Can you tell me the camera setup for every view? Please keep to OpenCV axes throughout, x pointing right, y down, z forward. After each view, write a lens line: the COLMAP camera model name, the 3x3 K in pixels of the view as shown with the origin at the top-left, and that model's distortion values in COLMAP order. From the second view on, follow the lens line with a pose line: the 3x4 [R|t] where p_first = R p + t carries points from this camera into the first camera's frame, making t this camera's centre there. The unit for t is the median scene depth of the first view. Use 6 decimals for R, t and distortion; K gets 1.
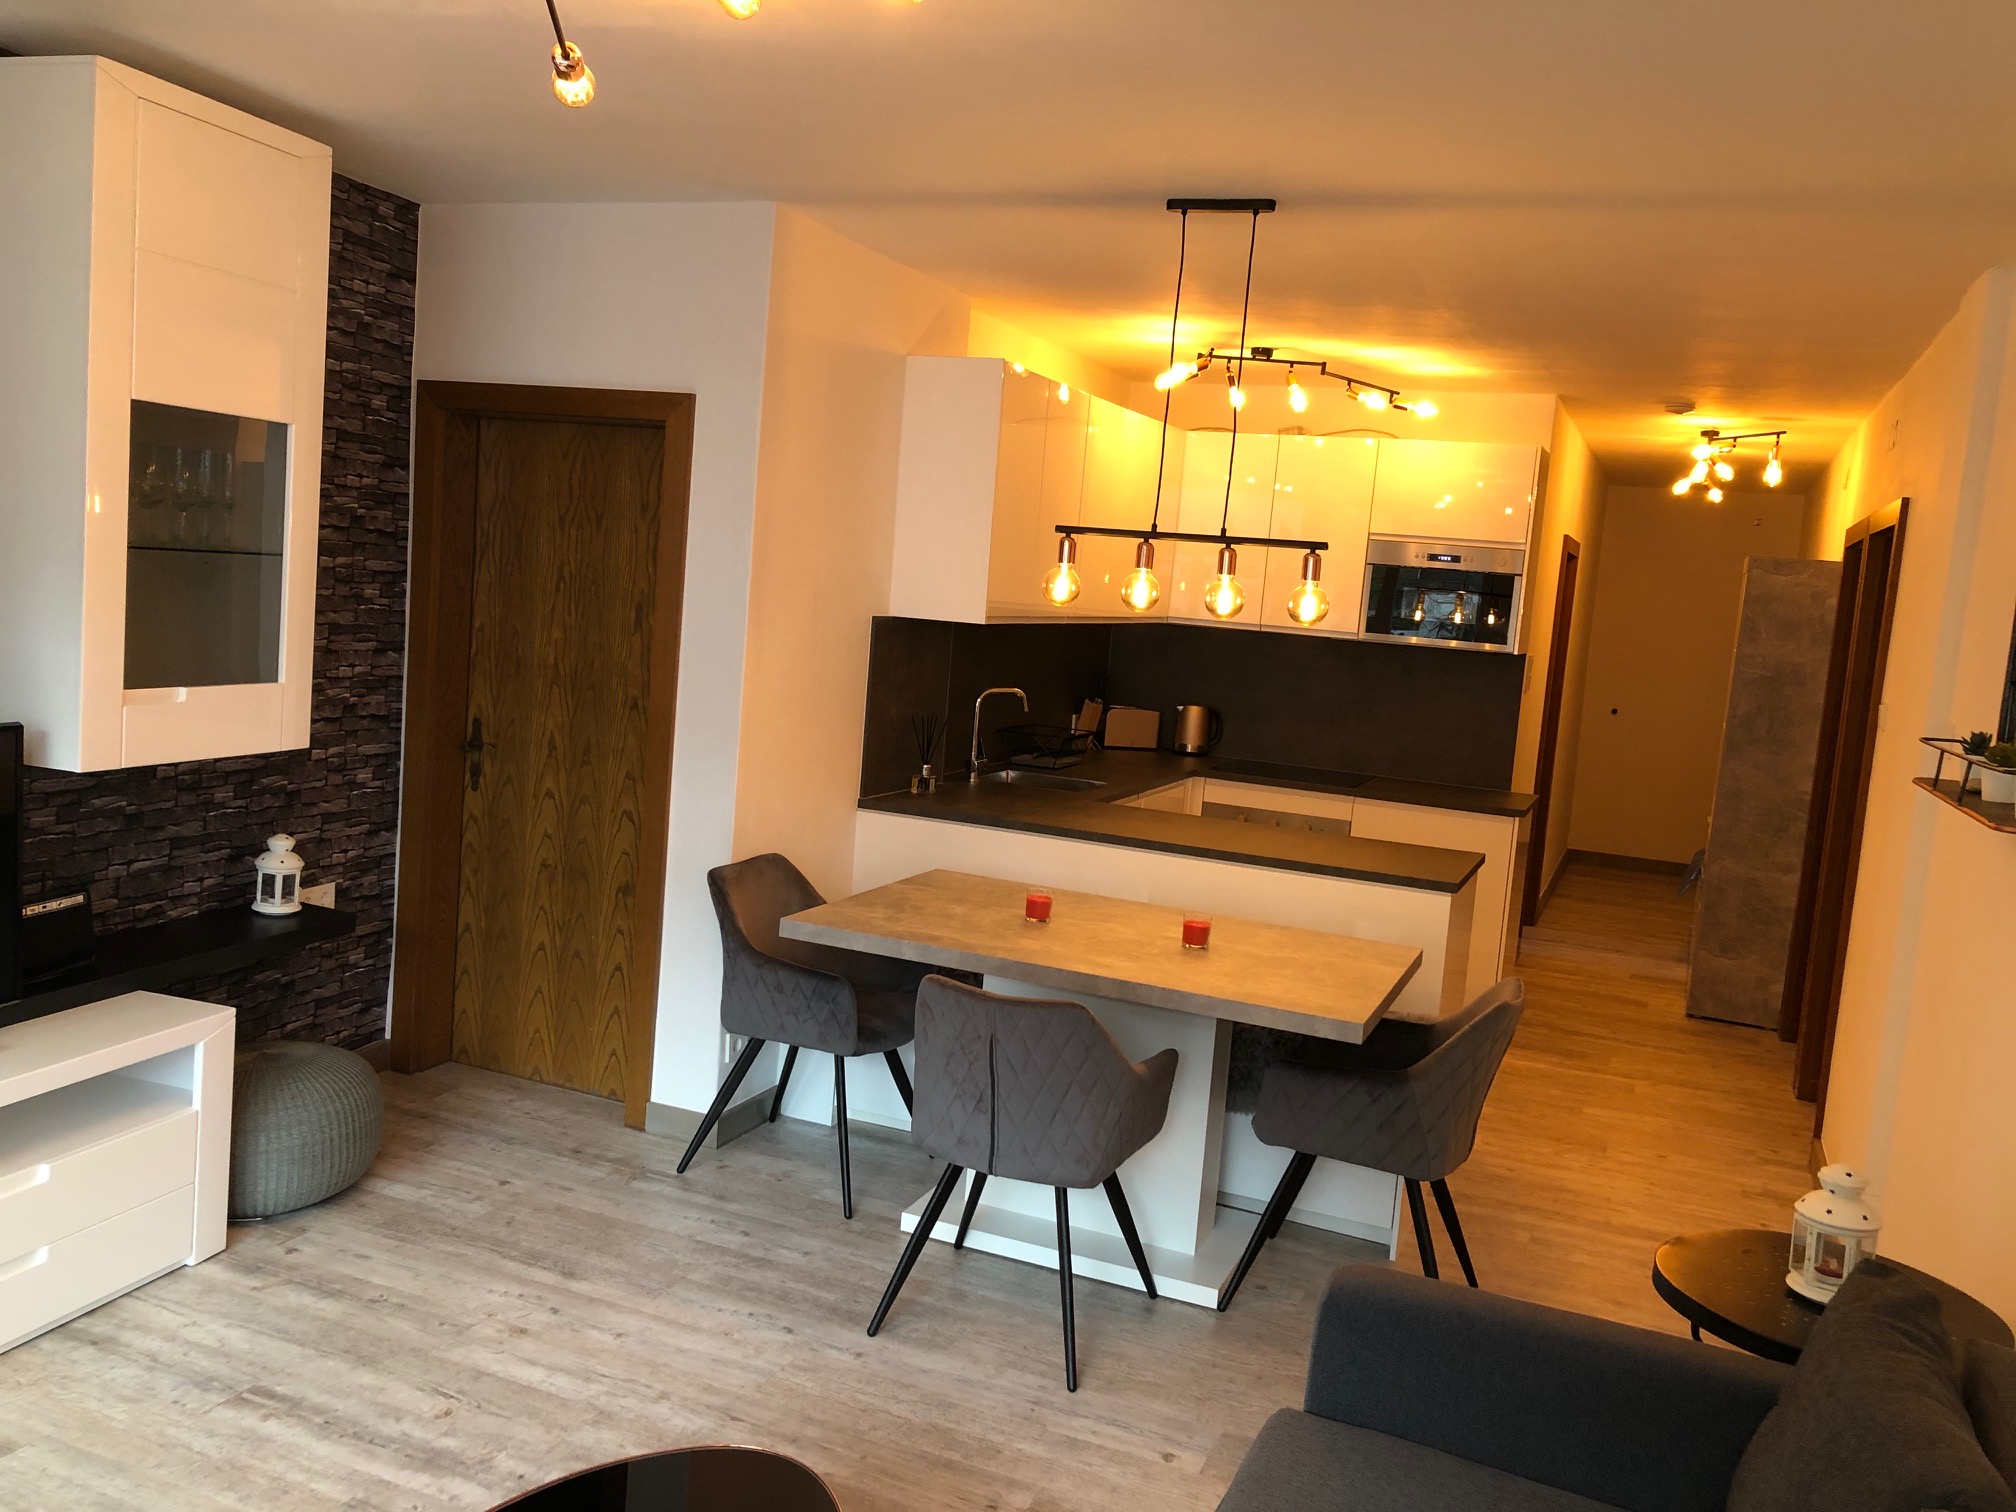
lens RADIAL K [[1639.9, 0, 1010.9], [0, 1639.9, 736.8], [0, 0, 1]] dist [0.060083, -0.078524]
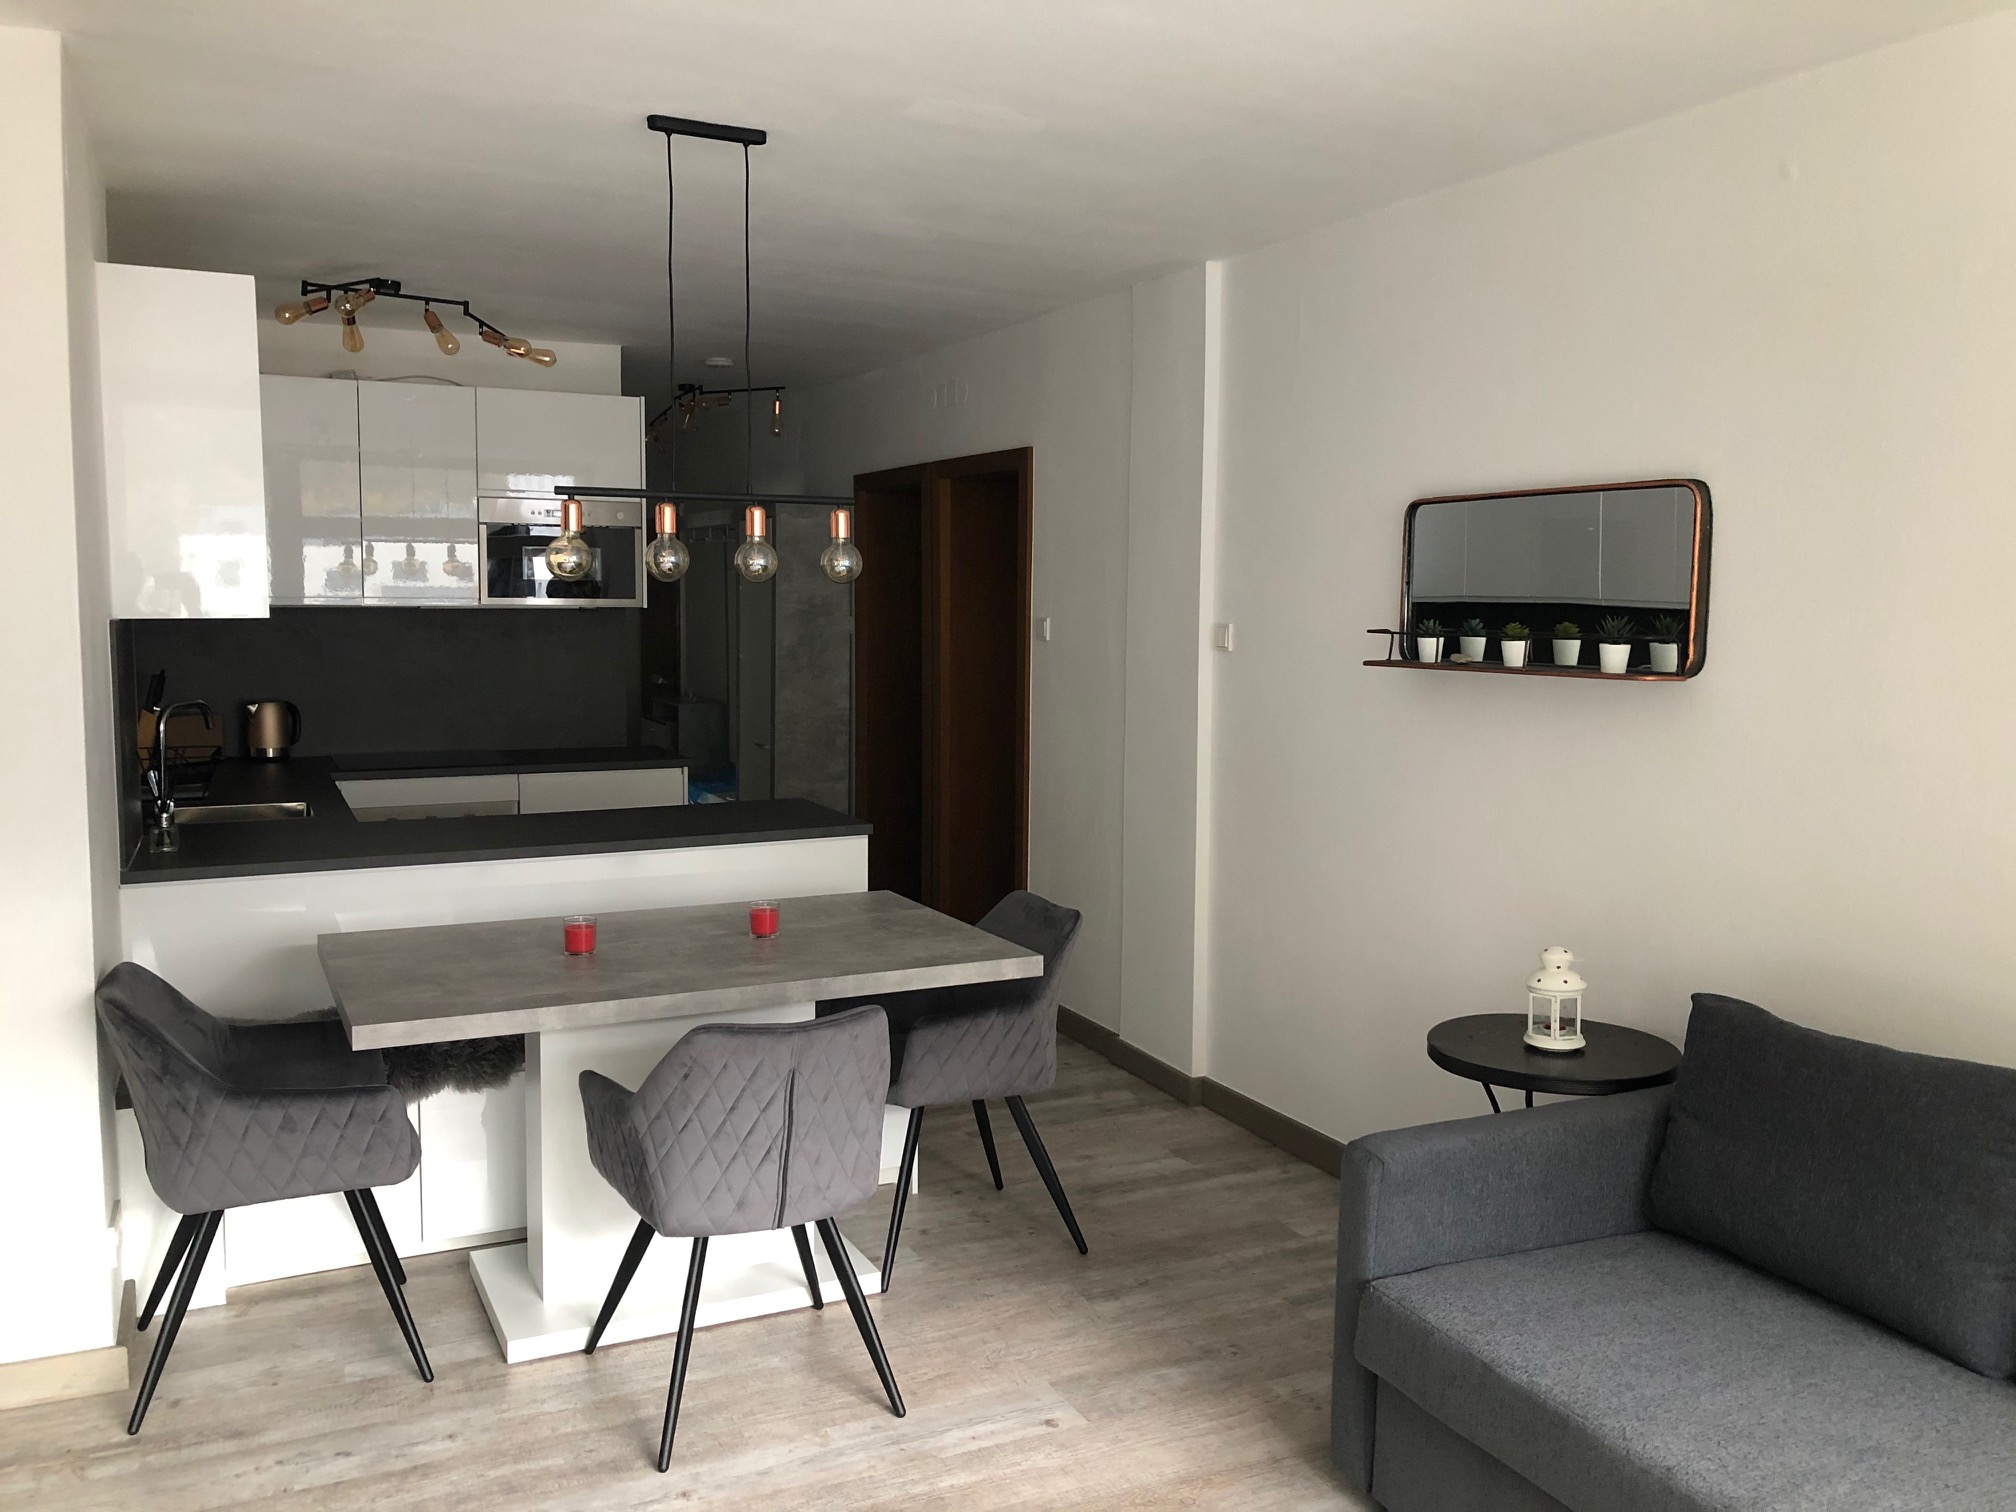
lens RADIAL K [[1642.0, 0, 1011.4], [0, 1642.0, 745.6], [0, 0, 1]] dist [0.048569, -0.061985]
pose [[0.668114, -0.146168, 0.729560, -0.321871], [0.121599, 0.988781, 0.086745, -0.030433], [-0.734055, 0.030758, 0.678393, 0.182976]]
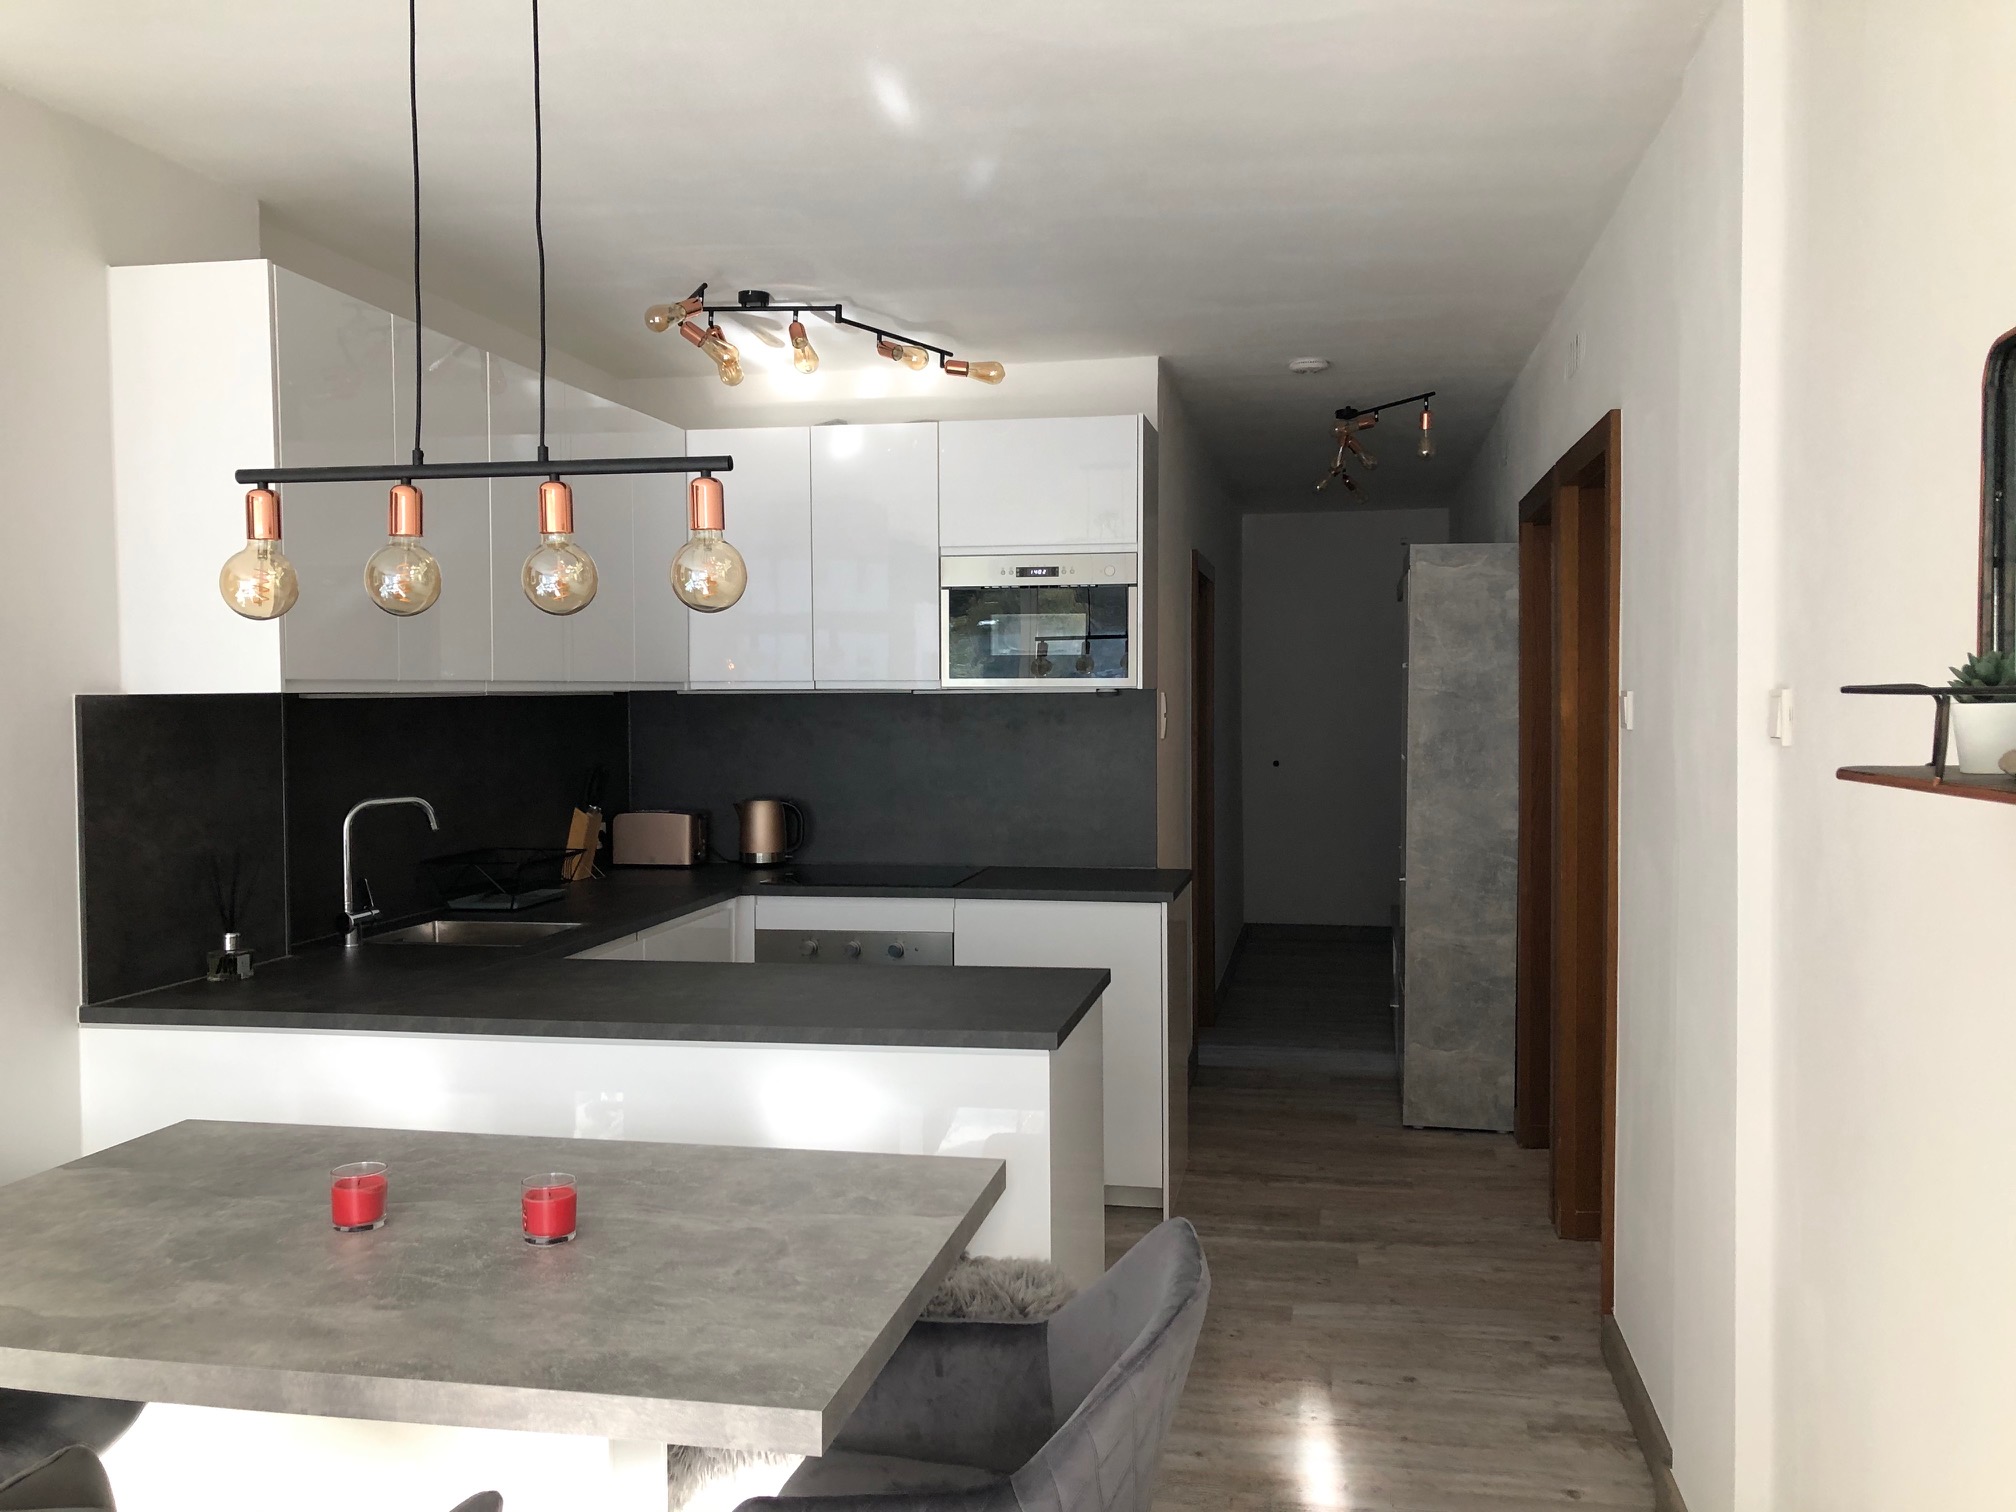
lens RADIAL K [[1642.0, 0, 1011.4], [0, 1642.0, 745.6], [0, 0, 1]] dist [0.048569, -0.061985]
pose [[0.977378, -0.093725, 0.189599, 0.115158], [0.105251, 0.993104, -0.051644, 0.009405], [-0.183451, 0.070431, 0.980503, 0.309039]]
